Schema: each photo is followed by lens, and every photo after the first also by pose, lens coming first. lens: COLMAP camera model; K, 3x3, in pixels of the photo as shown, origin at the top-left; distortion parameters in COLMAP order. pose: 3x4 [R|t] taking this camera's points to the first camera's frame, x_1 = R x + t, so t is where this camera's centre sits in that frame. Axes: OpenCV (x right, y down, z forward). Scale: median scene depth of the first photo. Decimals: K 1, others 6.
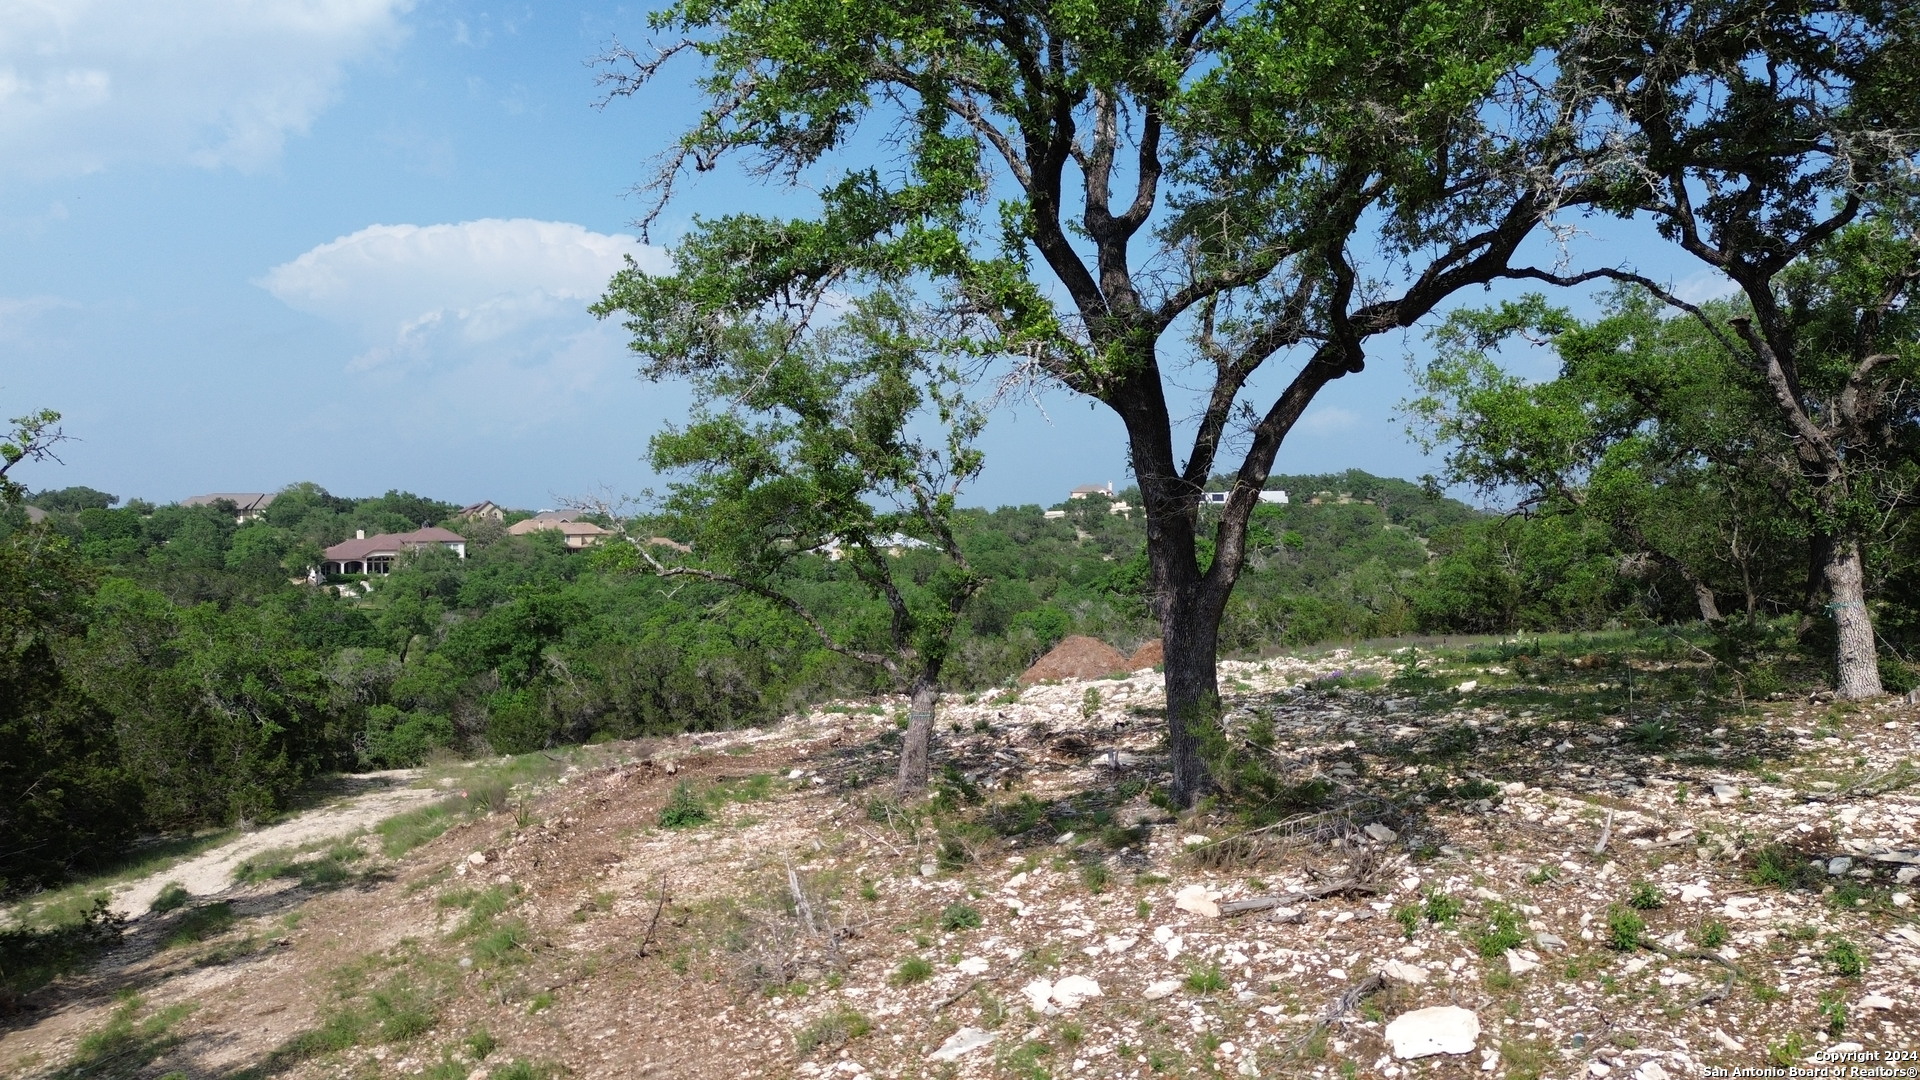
lens RADIAL K [[1335.4, 0, 960.0], [0, 1335.4, 540.0], [0, 0, 1]] dist [0.061396, -0.060596]
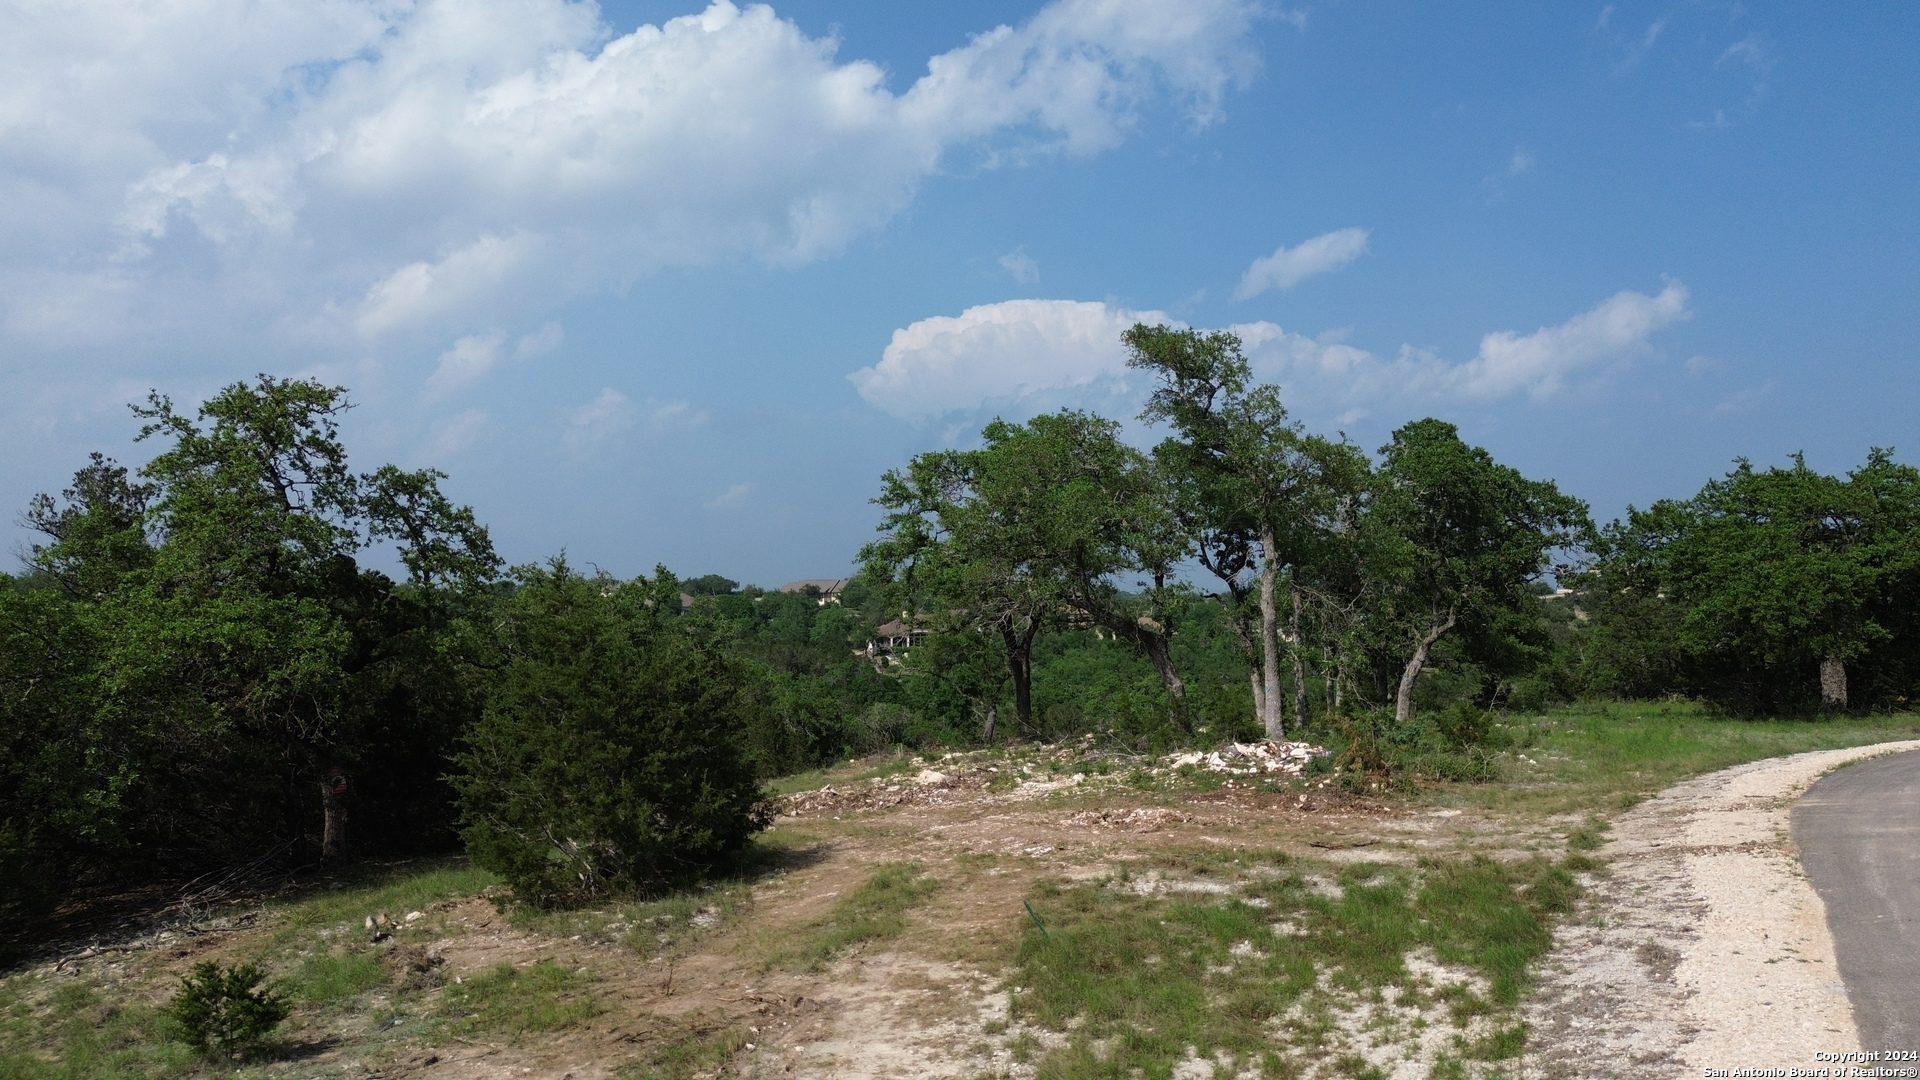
lens RADIAL K [[1335.4, 0, 960.0], [0, 1335.4, 540.0], [0, 0, 1]] dist [0.061396, -0.060596]
pose [[0.924652, -0.017978, -0.380389, 0.074920], [-0.002591, 0.998565, -0.053491, -0.007585], [0.380804, 0.050446, 0.923279, -0.126037]]
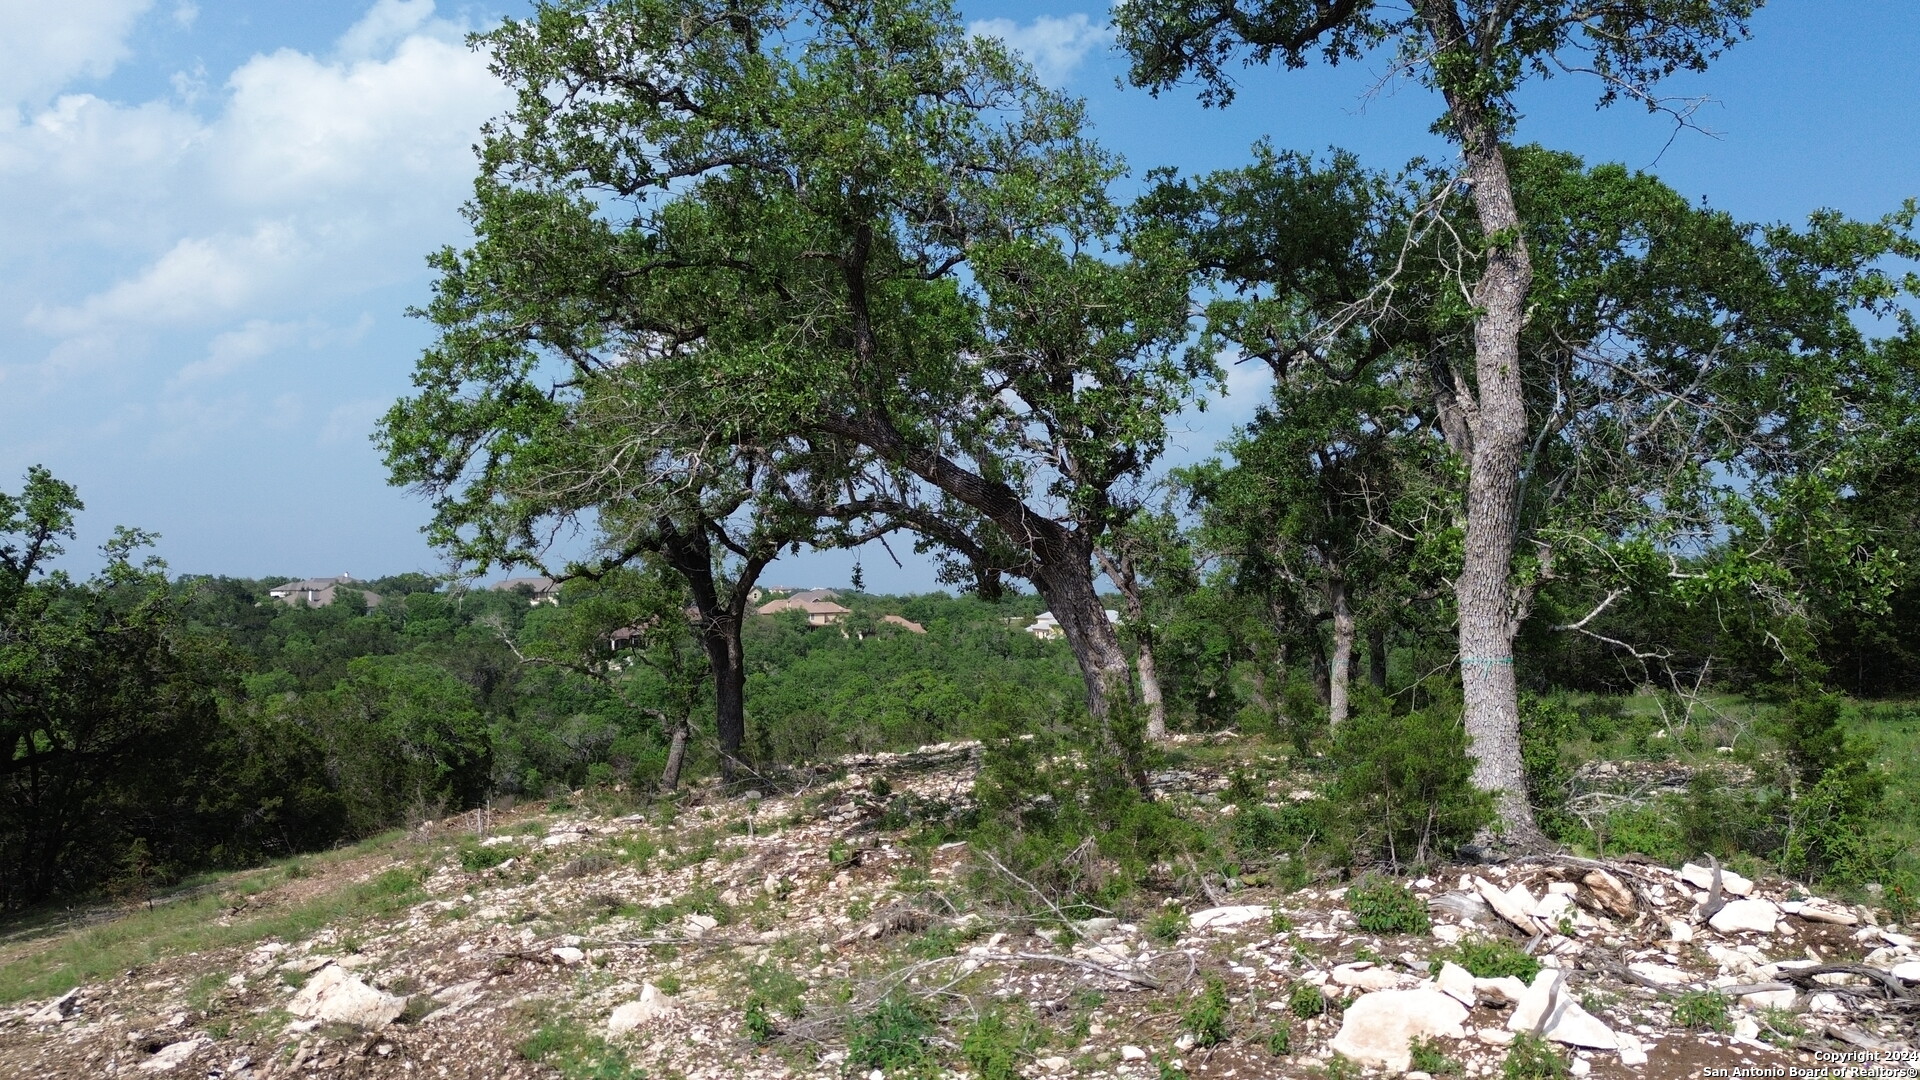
lens RADIAL K [[1335.4, 0, 960.0], [0, 1335.4, 540.0], [0, 0, 1]] dist [0.061396, -0.060596]
pose [[0.980196, -0.014264, -0.197514, 0.047812], [0.003153, 0.998400, -0.056452, -0.002208], [0.198003, 0.054711, 0.978673, -0.042226]]
